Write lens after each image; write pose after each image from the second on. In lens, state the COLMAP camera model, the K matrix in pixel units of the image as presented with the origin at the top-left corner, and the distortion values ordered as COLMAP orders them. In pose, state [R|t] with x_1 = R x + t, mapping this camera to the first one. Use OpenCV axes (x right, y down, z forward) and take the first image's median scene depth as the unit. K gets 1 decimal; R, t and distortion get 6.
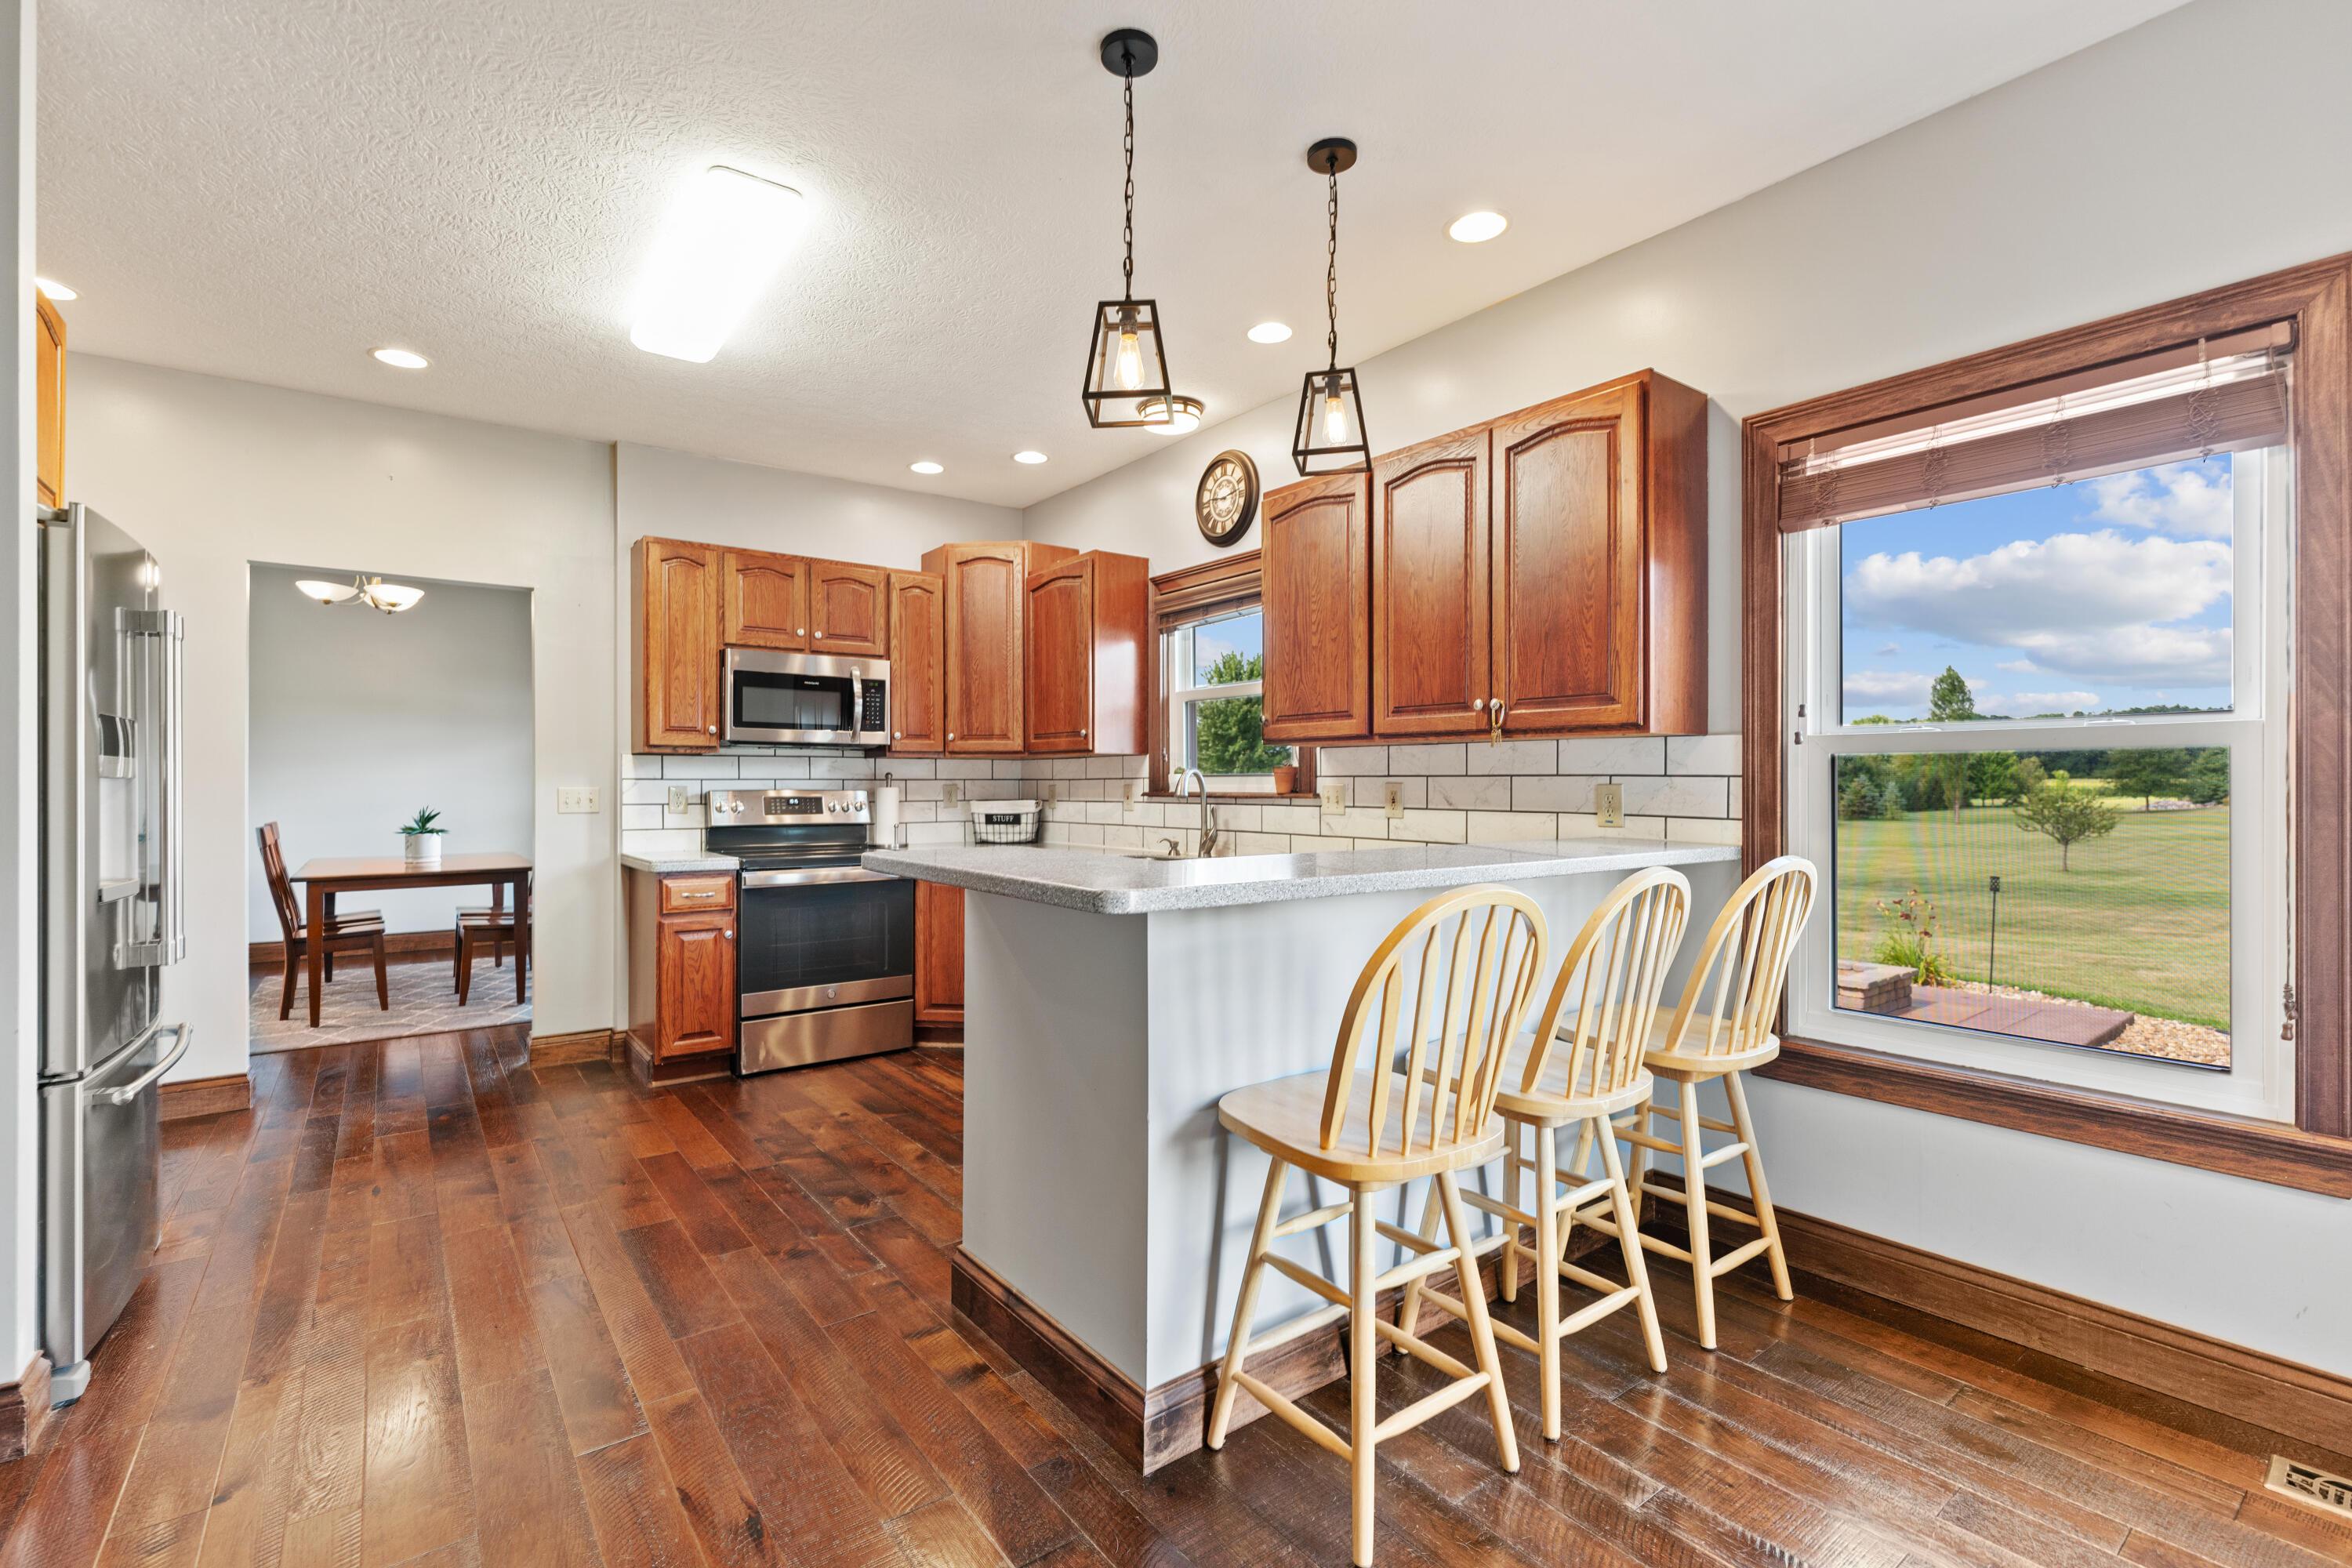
lens RADIAL K [[1068.5, 0, 1205.2], [0, 1068.5, 787.2], [0, 0, 1]] dist [0.001104, -0.000002]
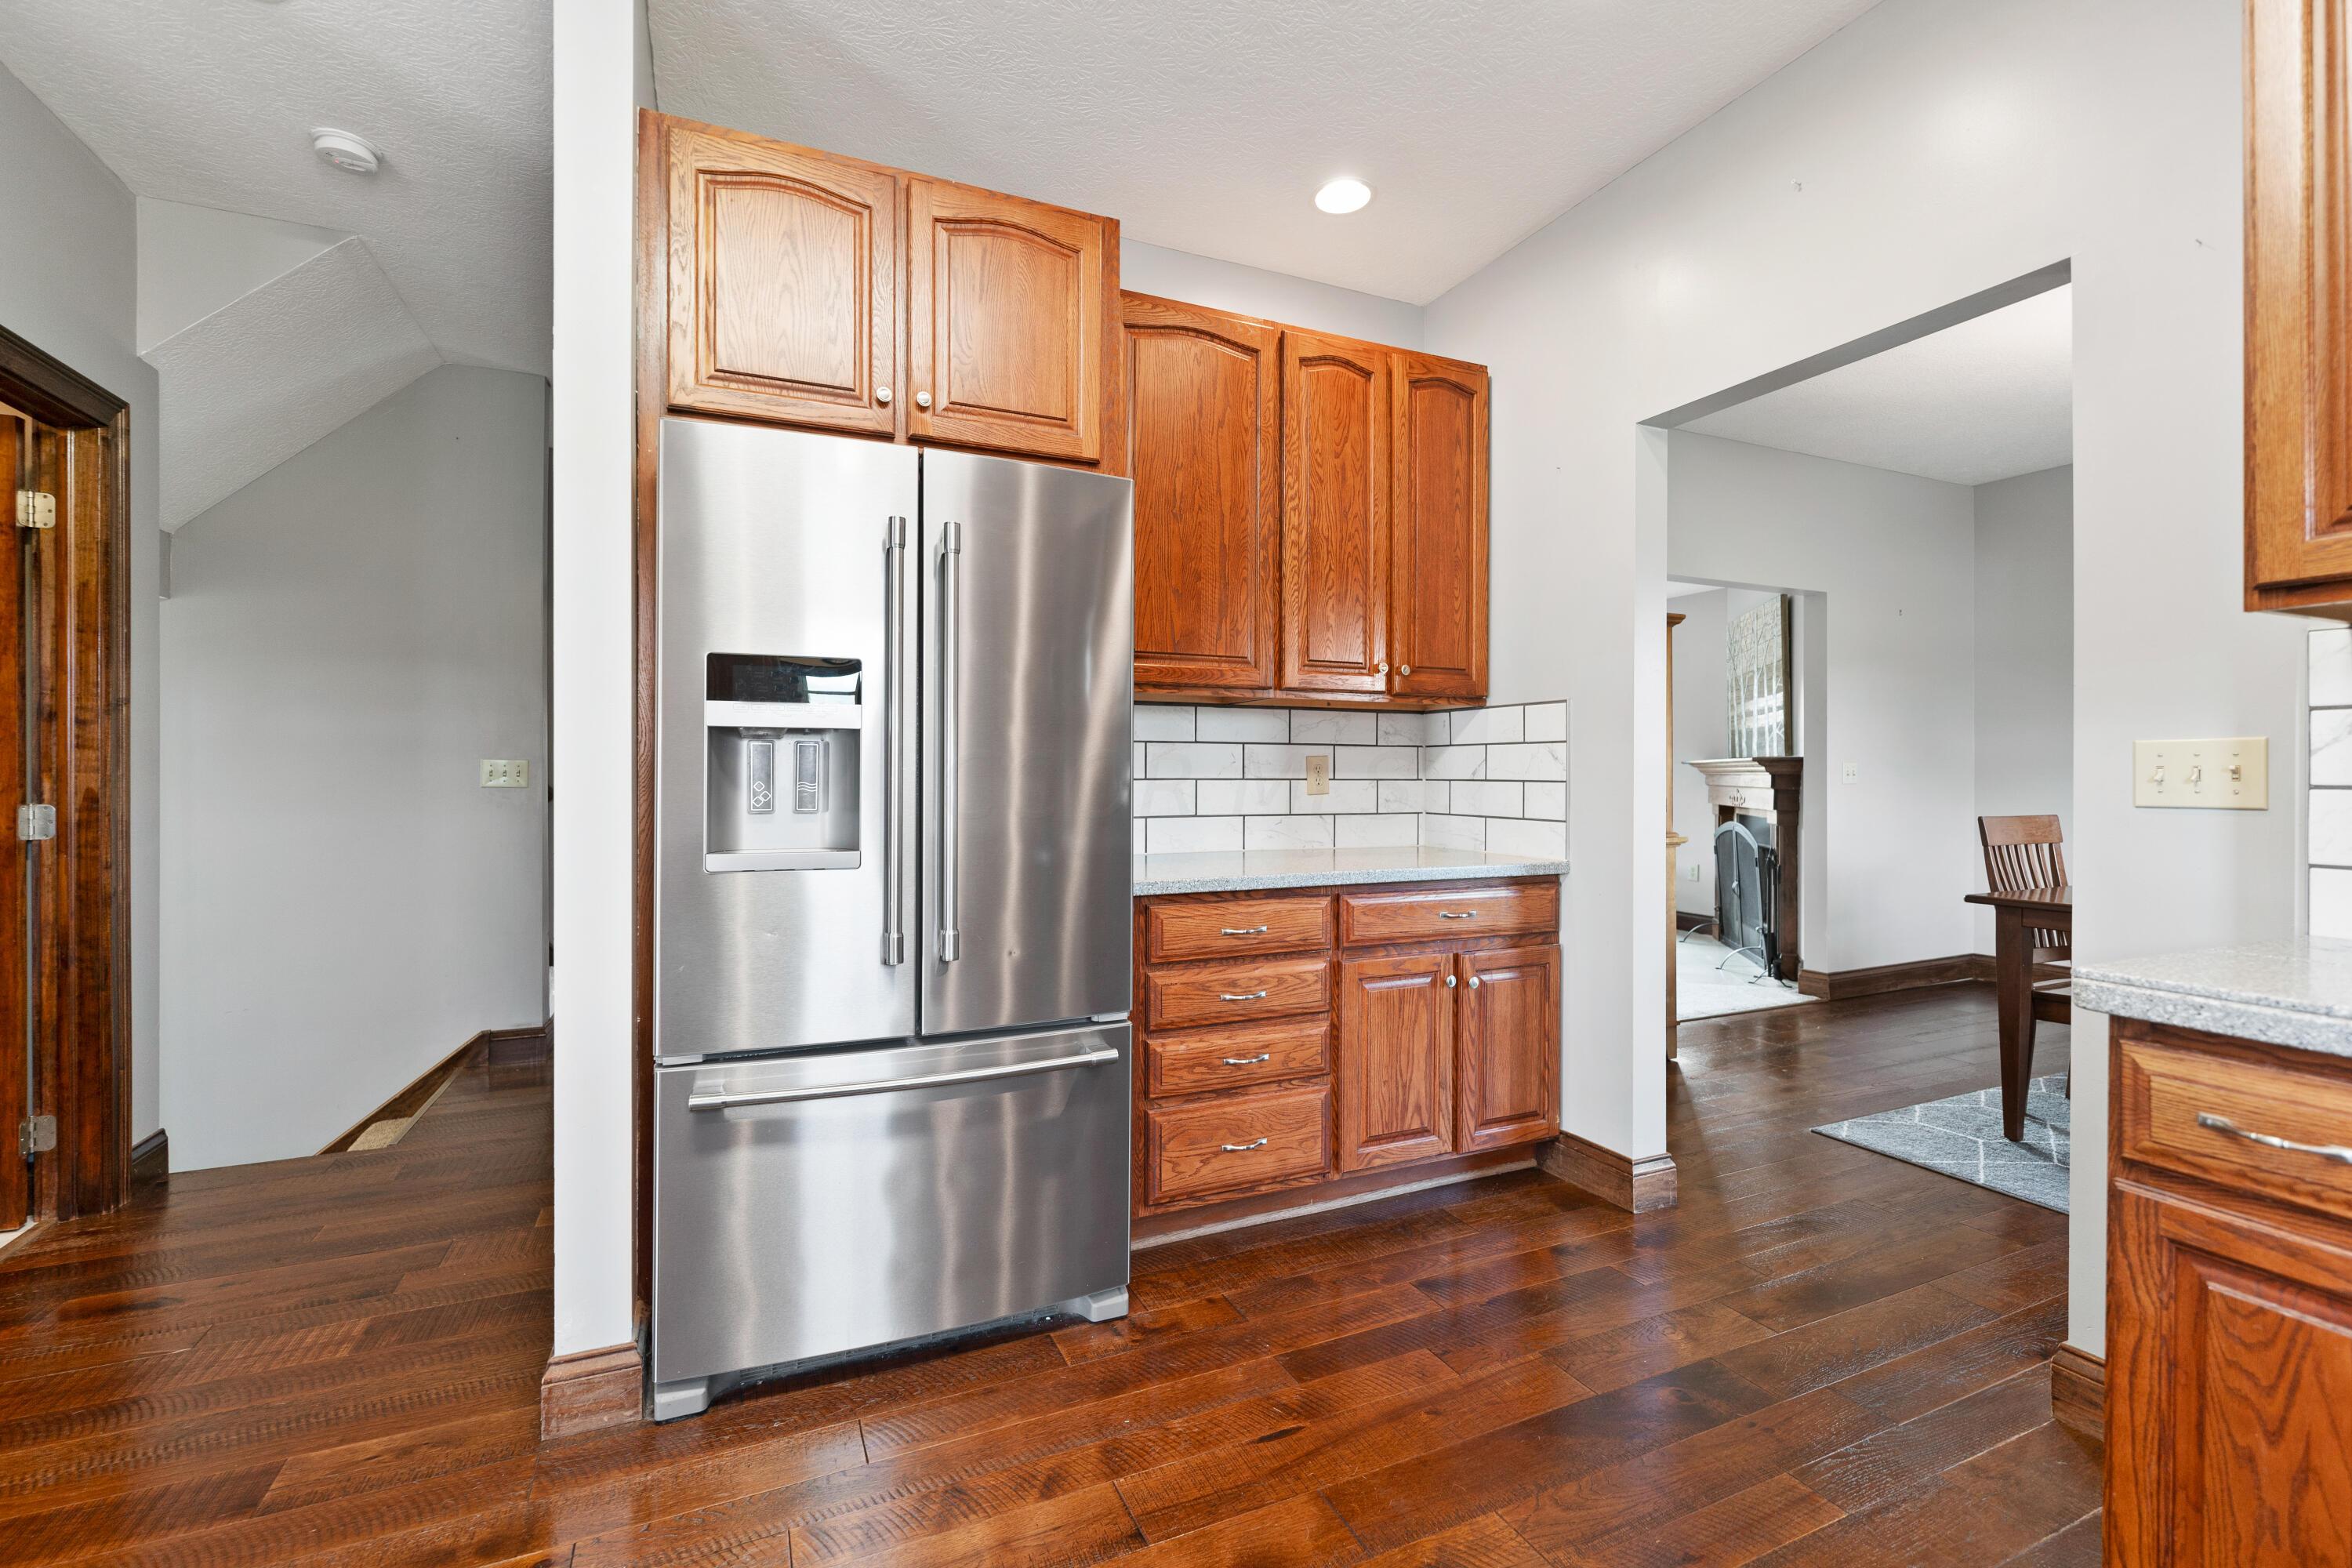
lens RADIAL K [[999.7, 0, 1167.7], [0, 999.7, 778.6], [0, 0, 1]] dist [-0.000785, -0.000119]
pose [[-0.249260, 0.003362, -0.968431, -0.160033], [0.000787, 0.999994, 0.003269, 0.012914], [0.968436, 0.000053, -0.249262, 0.721408]]
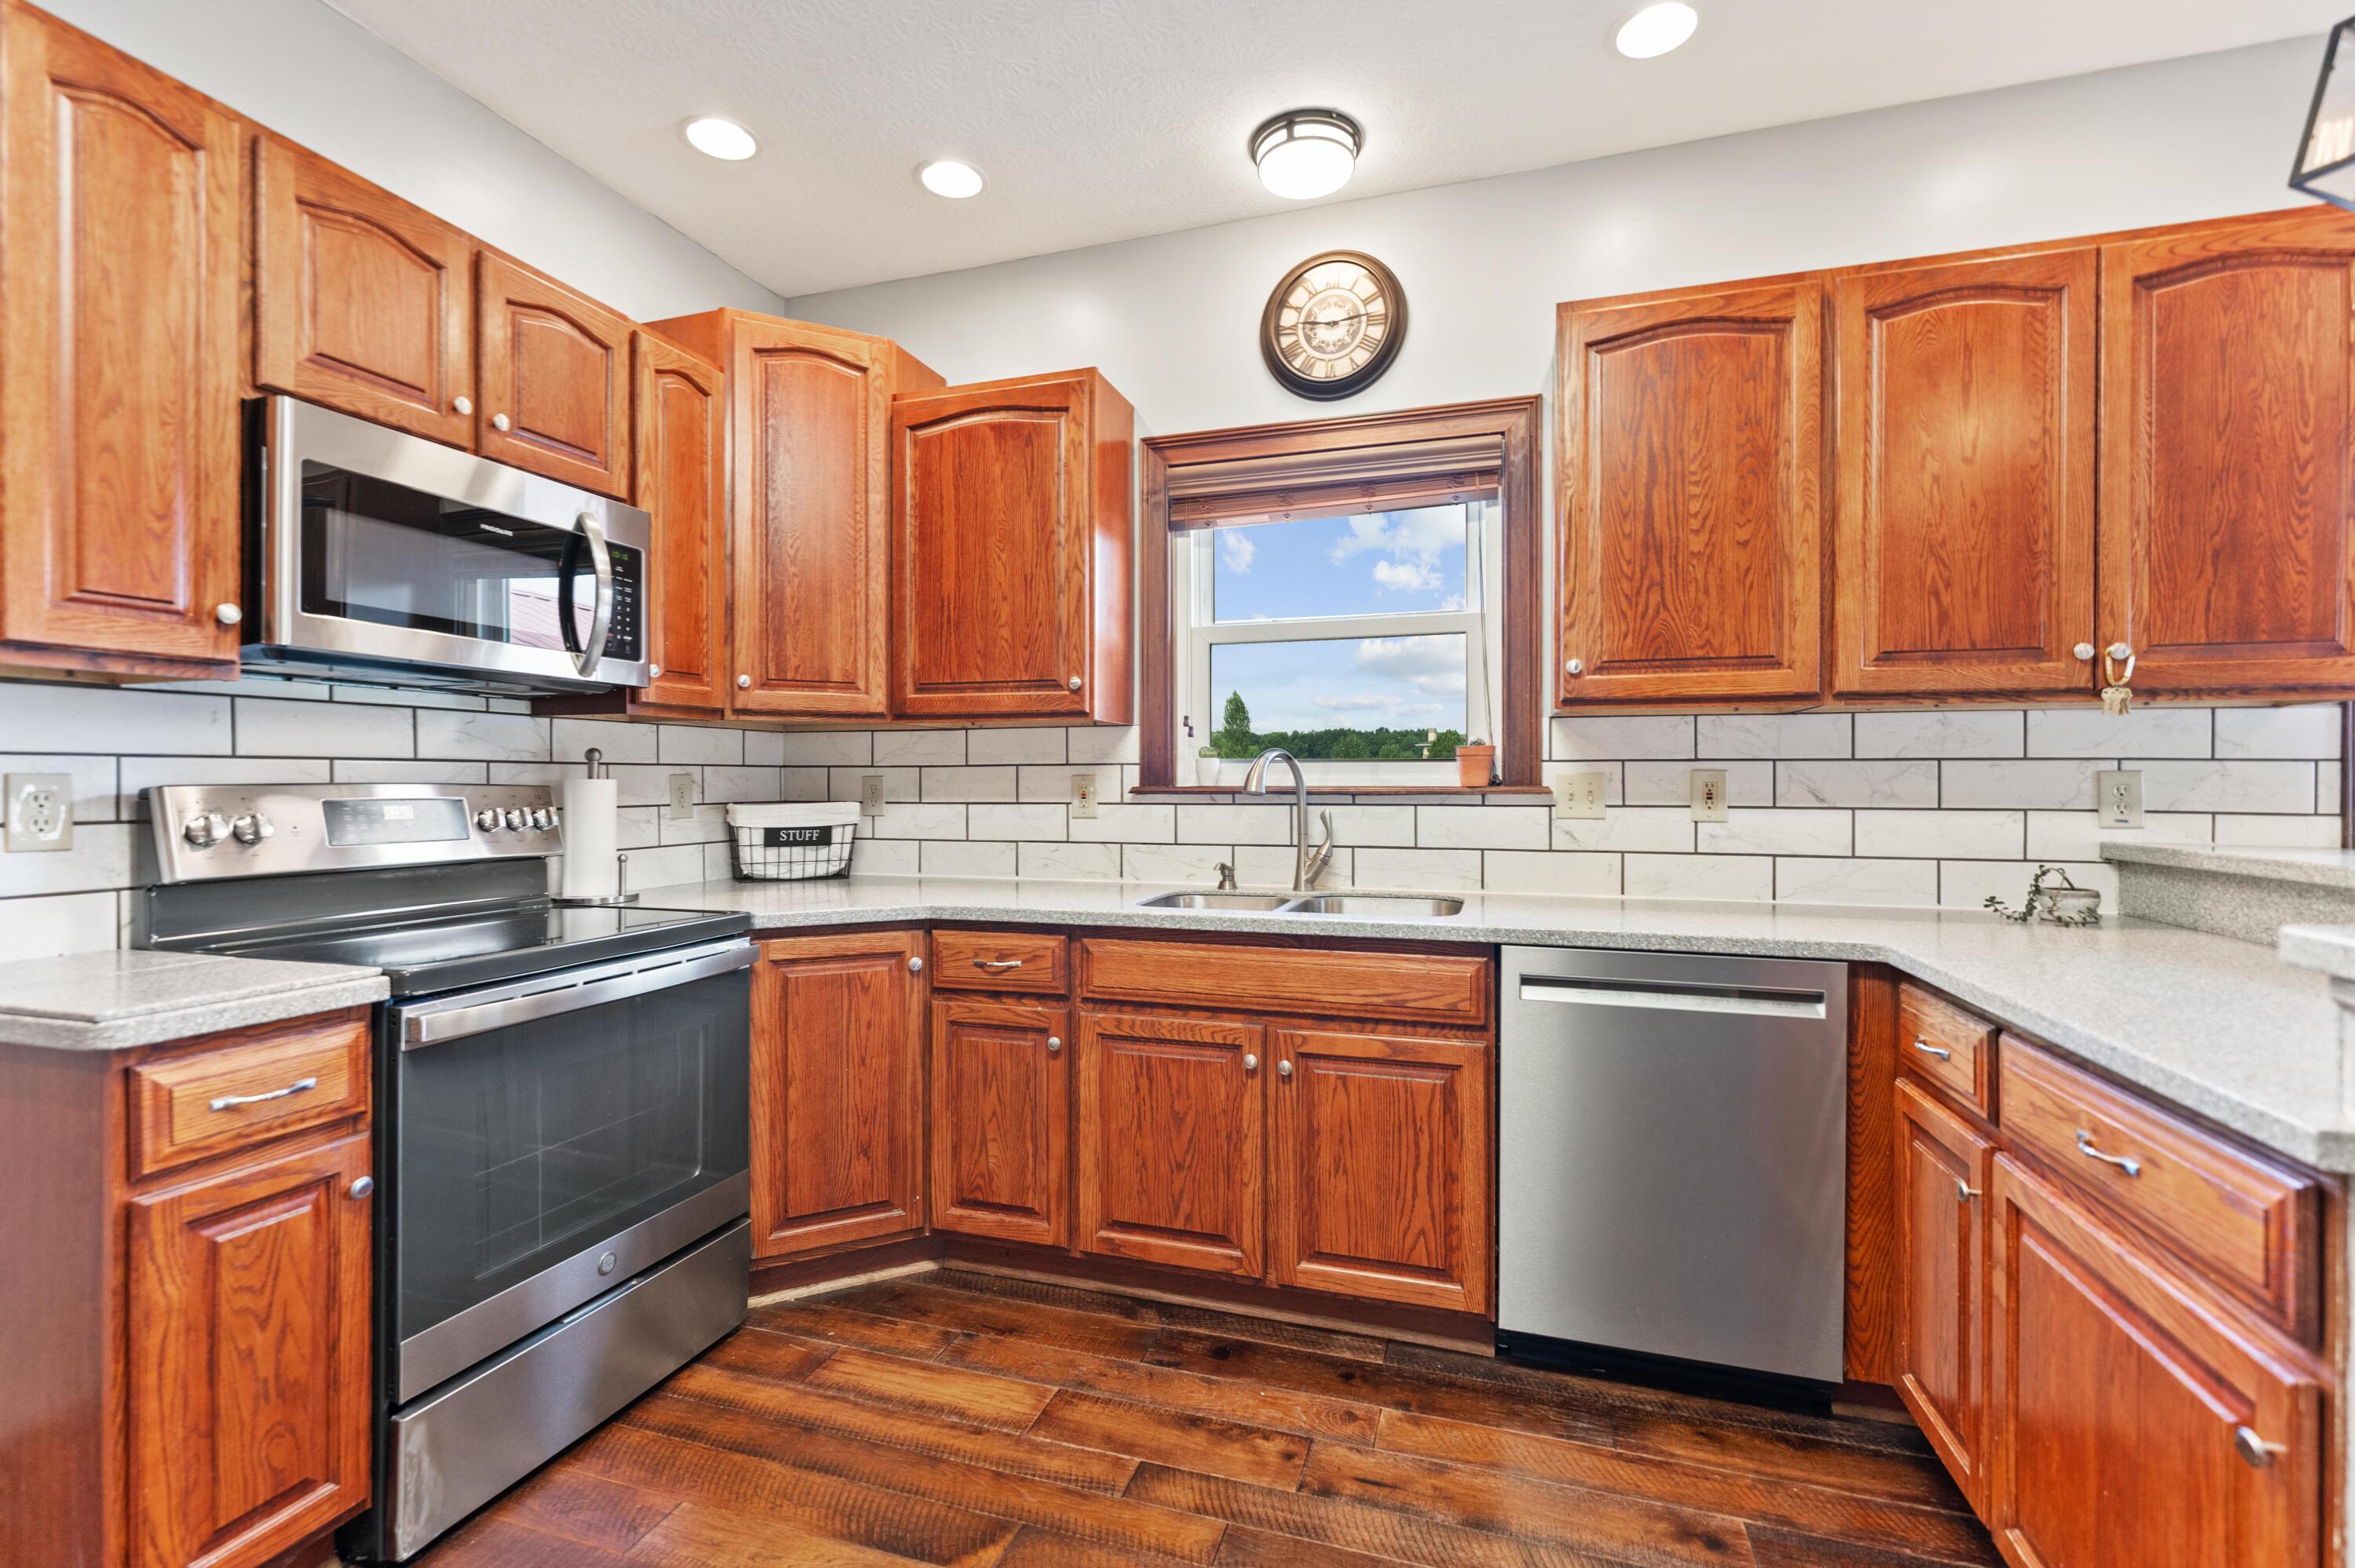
lens RADIAL K [[1032.8, 0, 1190.7], [0, 1032.8, 785.9], [0, 0, 1]] dist [-0.001190, -0.000595]
pose [[0.824267, -0.001426, 0.566200, -0.375532], [0.001682, 0.999999, 0.000070, 0.004324], [-0.566199, 0.000895, 0.824268, 0.510666]]
